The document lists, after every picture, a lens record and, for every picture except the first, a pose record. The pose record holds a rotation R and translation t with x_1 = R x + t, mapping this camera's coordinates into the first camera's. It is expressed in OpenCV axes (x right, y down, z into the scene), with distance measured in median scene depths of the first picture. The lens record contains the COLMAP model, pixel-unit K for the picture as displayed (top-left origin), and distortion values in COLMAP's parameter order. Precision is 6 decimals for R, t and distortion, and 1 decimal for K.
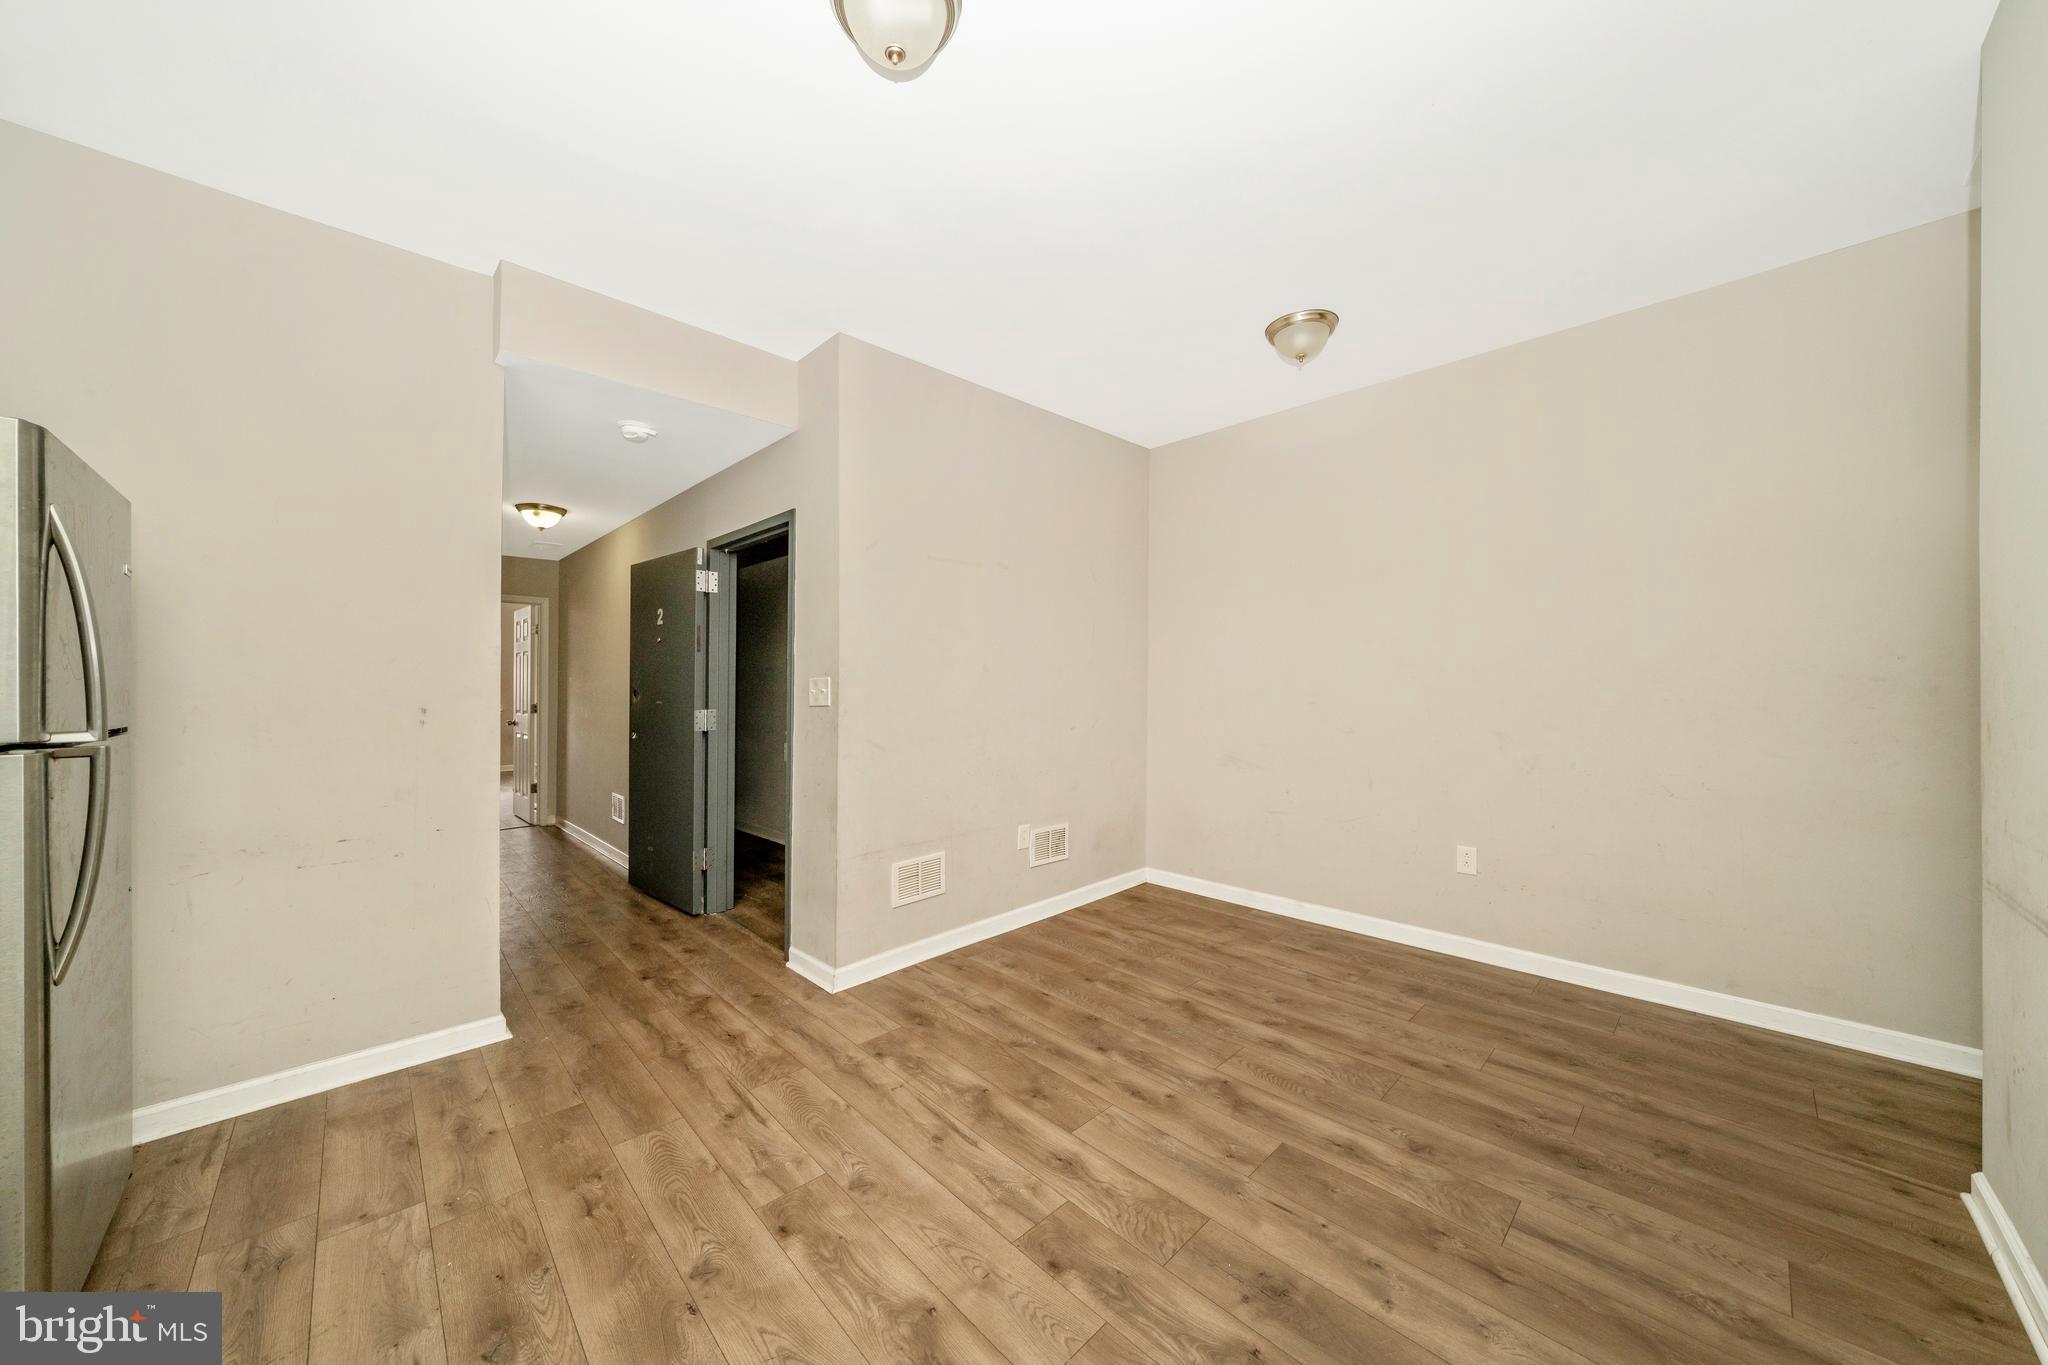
lens RADIAL K [[692.6, 0, 1048.3], [0, 692.6, 681.9], [0, 0, 1]] dist [-0.005708, -0.000205]
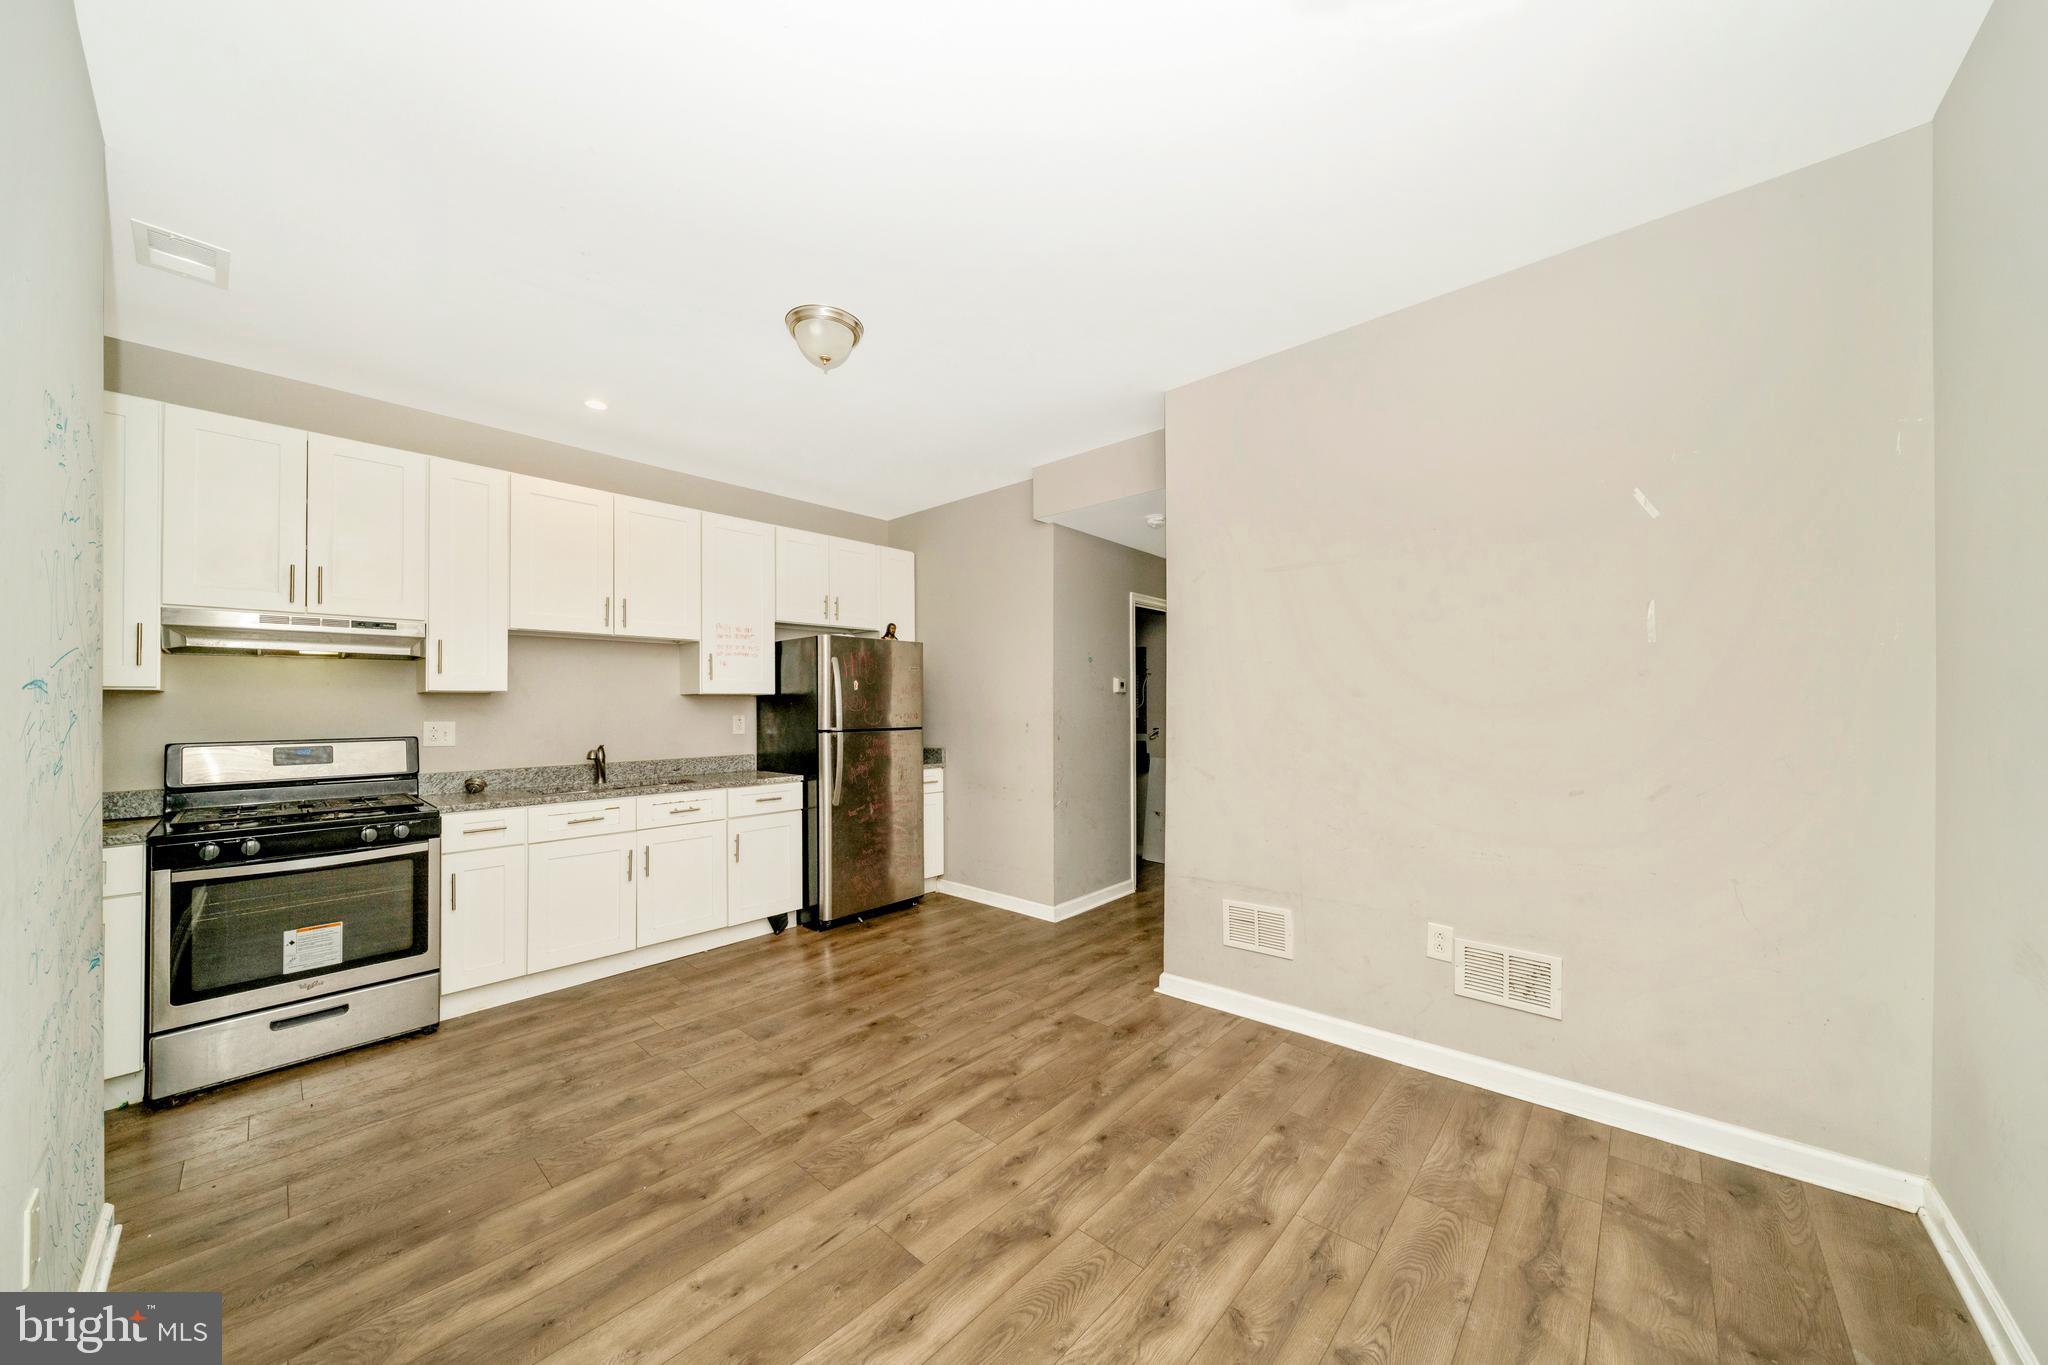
lens RADIAL K [[704.9, 0, 1012.2], [0, 704.9, 699.5], [0, 0, 1]] dist [-0.001196, -0.000066]
pose [[0.045039, -0.006571, -0.998964, 0.983593], [0.008804, 0.999942, -0.006181, -0.016307], [0.998946, -0.008516, 0.045095, 0.871570]]
